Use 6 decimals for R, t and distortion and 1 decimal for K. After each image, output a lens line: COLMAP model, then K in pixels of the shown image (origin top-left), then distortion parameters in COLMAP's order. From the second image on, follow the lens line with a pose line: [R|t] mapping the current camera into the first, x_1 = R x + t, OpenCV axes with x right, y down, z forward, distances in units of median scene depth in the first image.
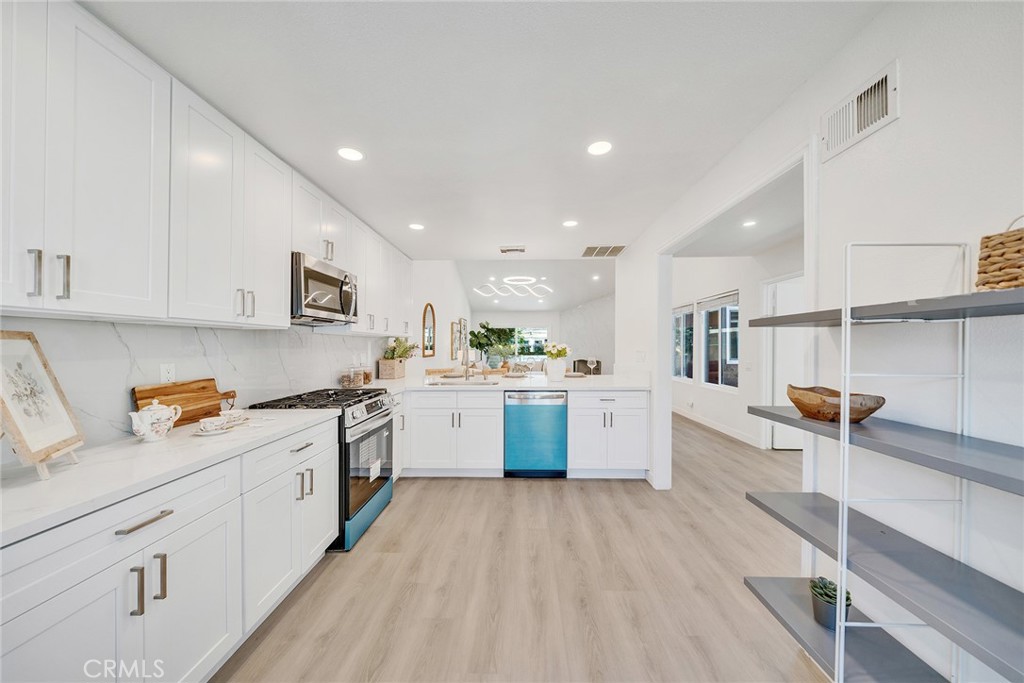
lens RADIAL K [[350.9, 0, 512.0], [0, 350.9, 341.5], [0, 0, 1]] dist [-0.008423, 0.000038]
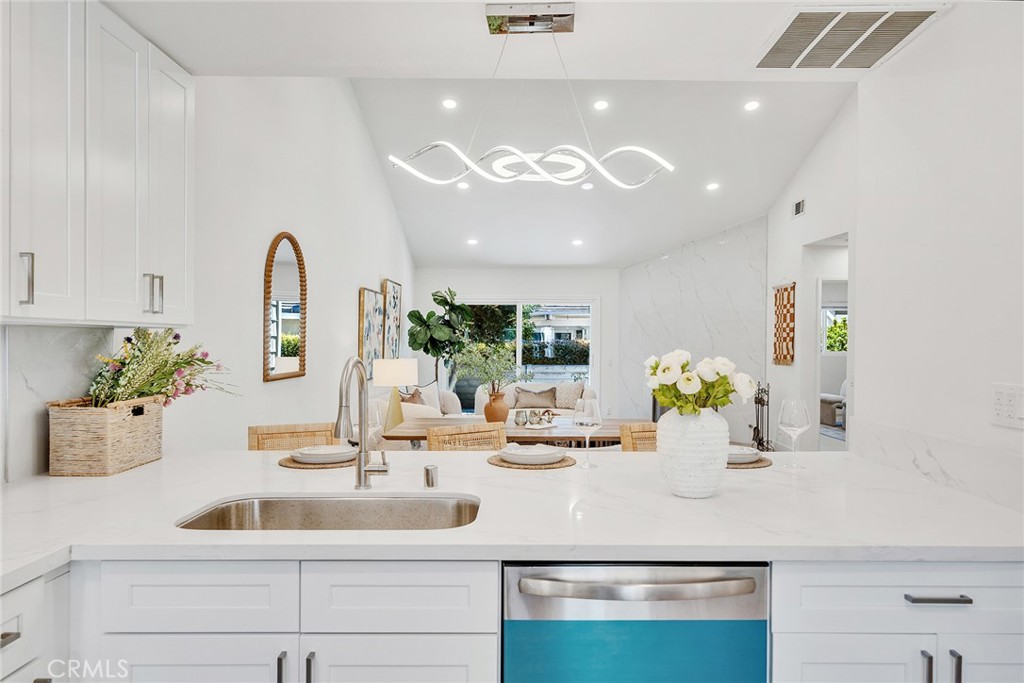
lens RADIAL K [[691.5, 0, 527.5], [0, 691.5, 351.9], [0, 0, 1]] dist [-0.010411, -0.001350]
pose [[0.999392, 0.006027, 0.034338, -0.021705], [-0.006957, 0.999610, 0.027030, -0.012585], [-0.034162, -0.027253, 0.999045, 0.551943]]
